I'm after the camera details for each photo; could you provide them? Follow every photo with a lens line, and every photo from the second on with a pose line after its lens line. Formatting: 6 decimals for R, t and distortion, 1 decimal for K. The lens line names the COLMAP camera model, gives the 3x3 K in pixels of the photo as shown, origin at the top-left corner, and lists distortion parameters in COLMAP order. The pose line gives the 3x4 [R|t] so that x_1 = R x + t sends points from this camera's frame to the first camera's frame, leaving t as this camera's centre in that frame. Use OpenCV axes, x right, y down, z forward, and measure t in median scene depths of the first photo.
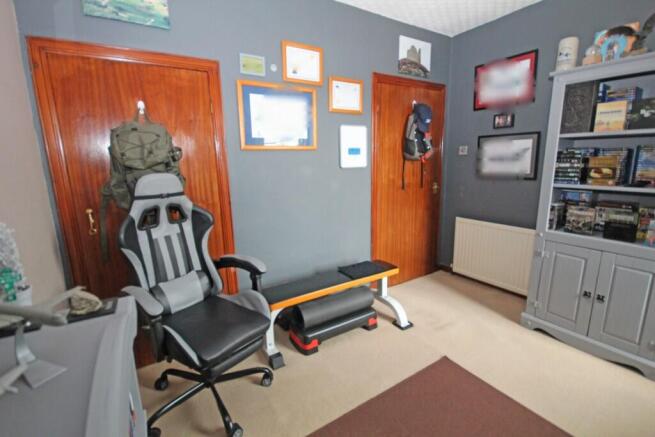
lens RADIAL K [[304.5, 0, 331.7], [0, 304.5, 218.4], [0, 0, 1]] dist [0.003114, -0.001178]
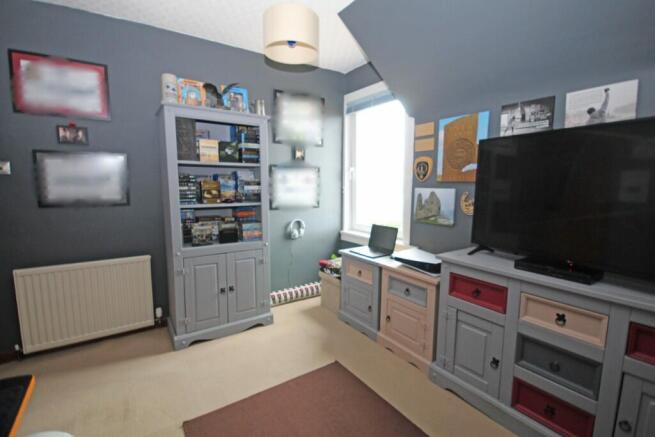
lens RADIAL K [[304.5, 0, 332.0], [0, 304.5, 219.5], [0, 0, 1]] dist [0.003114, -0.001178]
pose [[-0.038313, -0.101548, 0.994093, -0.383172], [0.187162, 0.976488, 0.106963, -0.082262], [-0.981582, 0.190154, -0.018407, 0.521552]]
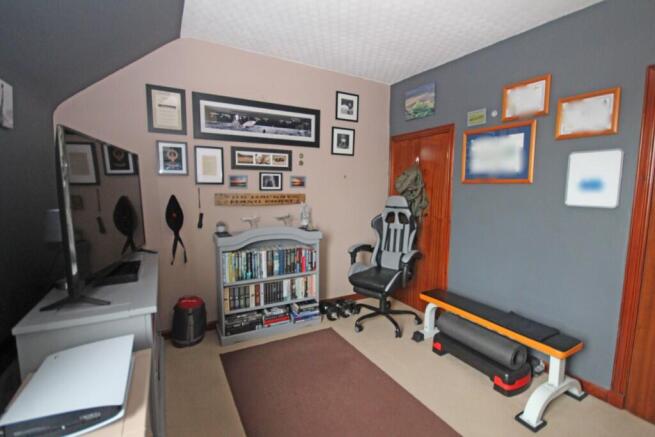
lens RADIAL K [[304.5, 0, 330.5], [0, 304.5, 219.2], [0, 0, 1]] dist [0.003114, -0.001178]
pose [[-0.067462, 0.128991, -0.989348, 1.075136], [-0.201143, 0.969489, 0.140117, -0.144589], [0.977236, 0.208453, -0.039458, 0.533960]]
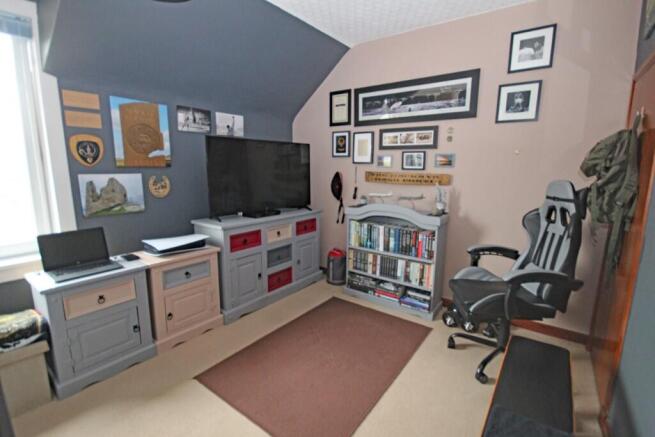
lens RADIAL K [[304.5, 0, 327.7], [0, 304.5, 220.4], [0, 0, 1]] dist [0.003114, -0.001178]
pose [[-0.935146, 0.070933, -0.347090, 0.532008], [-0.061588, 0.932279, 0.356459, -0.280606], [0.348869, 0.354717, -0.867448, 1.354909]]
